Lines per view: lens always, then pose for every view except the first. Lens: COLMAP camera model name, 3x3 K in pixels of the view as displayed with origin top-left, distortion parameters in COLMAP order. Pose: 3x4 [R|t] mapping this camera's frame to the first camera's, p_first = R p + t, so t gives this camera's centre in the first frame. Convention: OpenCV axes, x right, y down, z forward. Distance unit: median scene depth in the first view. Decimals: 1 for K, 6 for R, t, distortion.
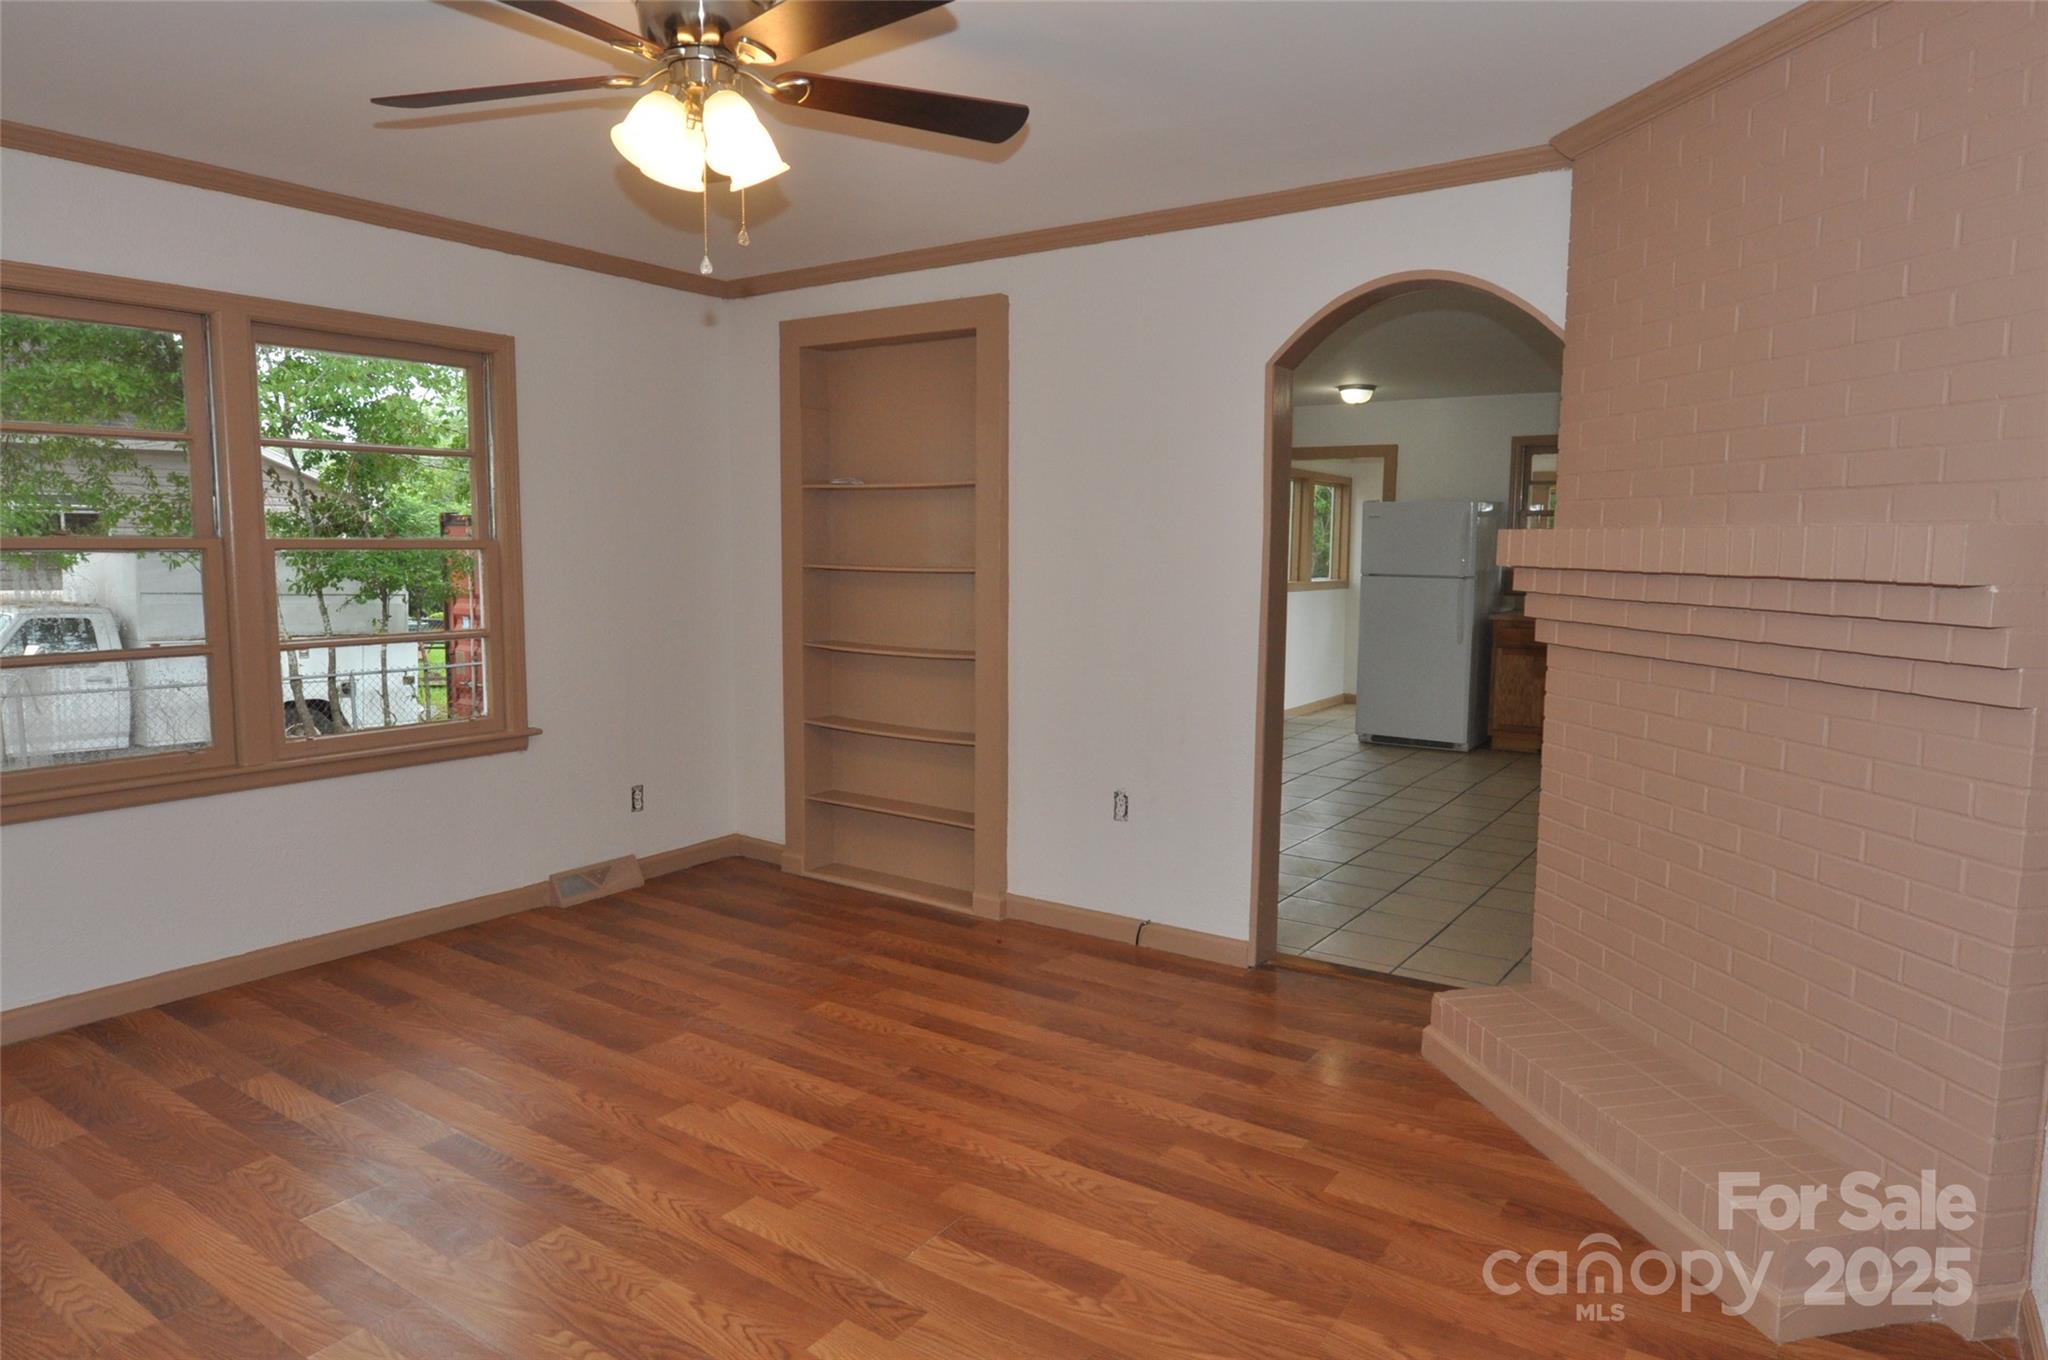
lens RADIAL K [[1246.7, 0, 1022.4], [0, 1246.7, 680.5], [0, 0, 1]] dist [-0.004128, -0.003268]
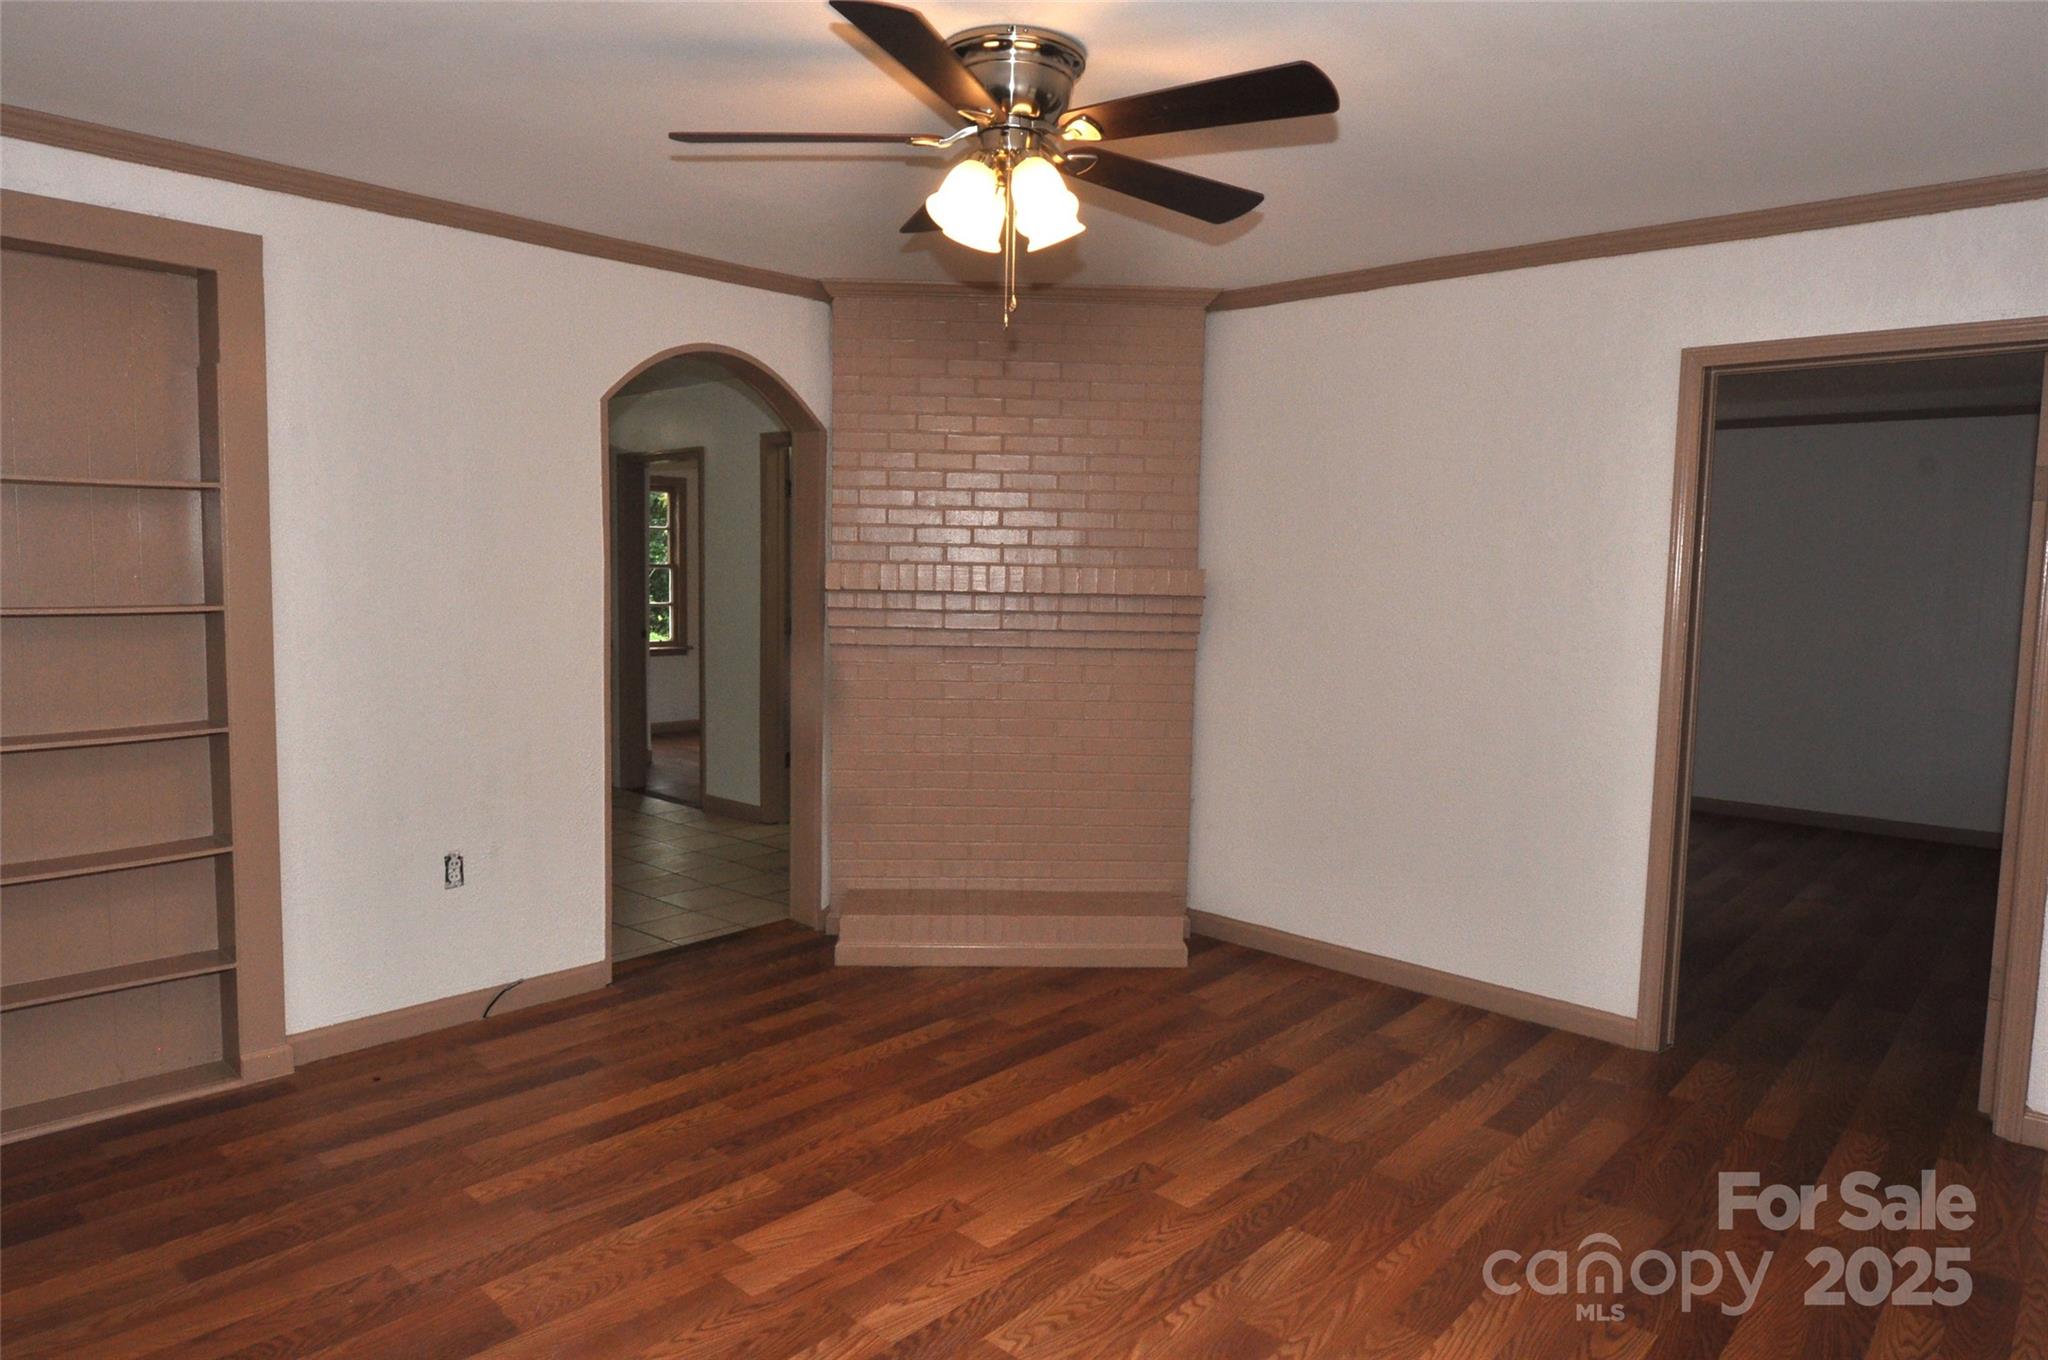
lens RADIAL K [[1246.7, 0, 1019.3], [0, 1246.7, 674.3], [0, 0, 1]] dist [-0.004128, -0.003268]
pose [[0.137364, -0.087605, 0.986639, -0.958478], [0.093184, 0.992807, 0.075179, -0.086181], [-0.986128, 0.081612, 0.144539, 0.631162]]
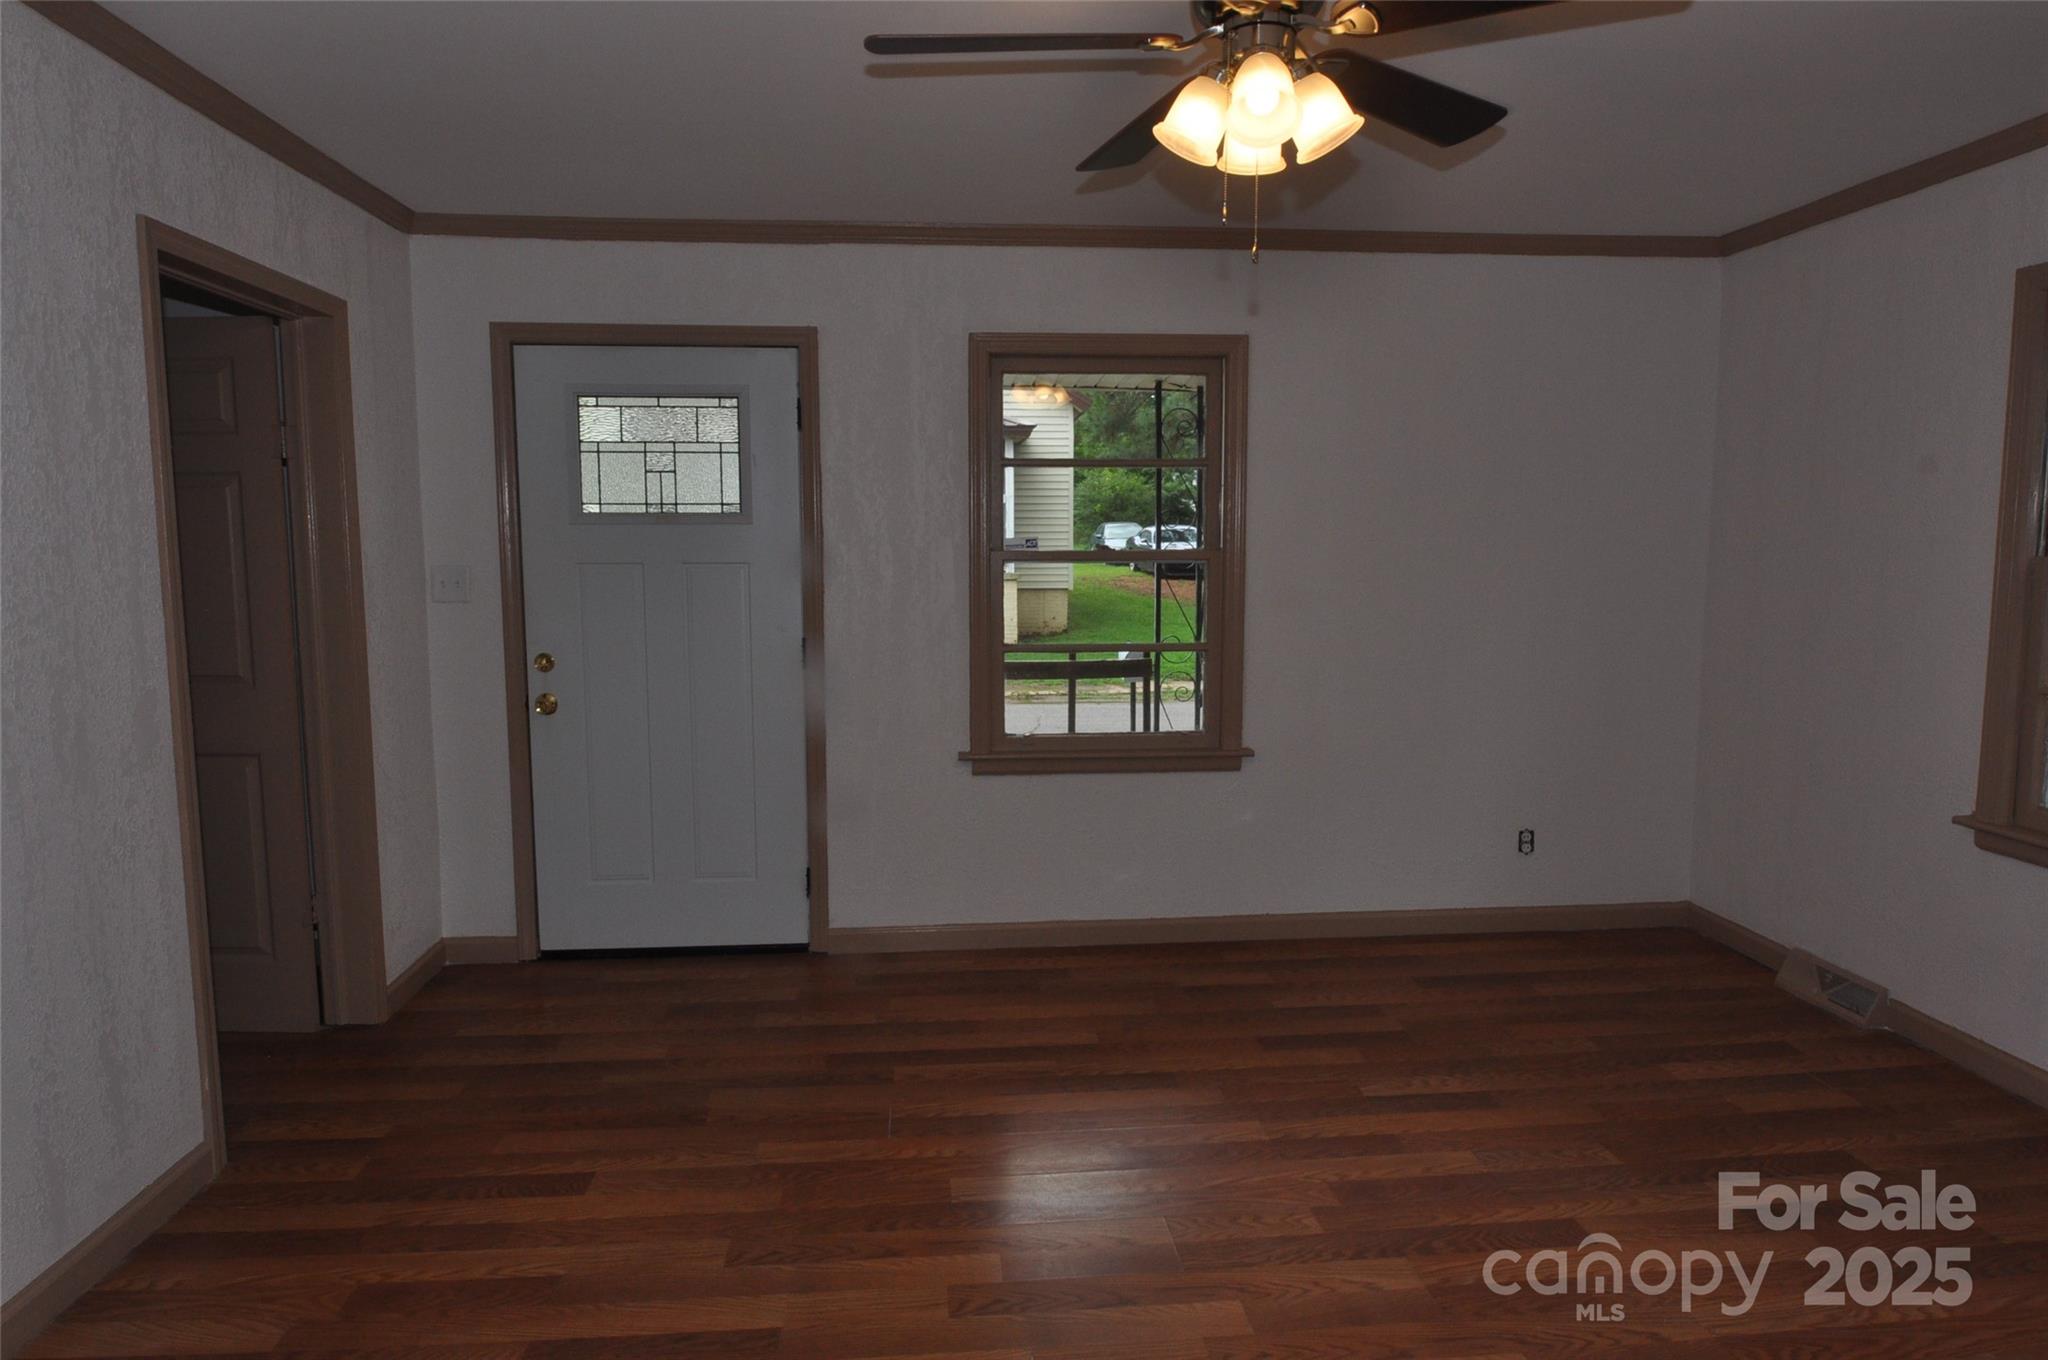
lens RADIAL K [[1246.7, 0, 1027.7], [0, 1246.7, 679.9], [0, 0, 1]] dist [-0.004128, -0.003268]
pose [[-0.768659, 0.061113, -0.636732, 0.341340], [-0.076241, 0.979577, 0.186056, -0.135431], [0.635099, 0.191559, -0.748301, 1.193403]]
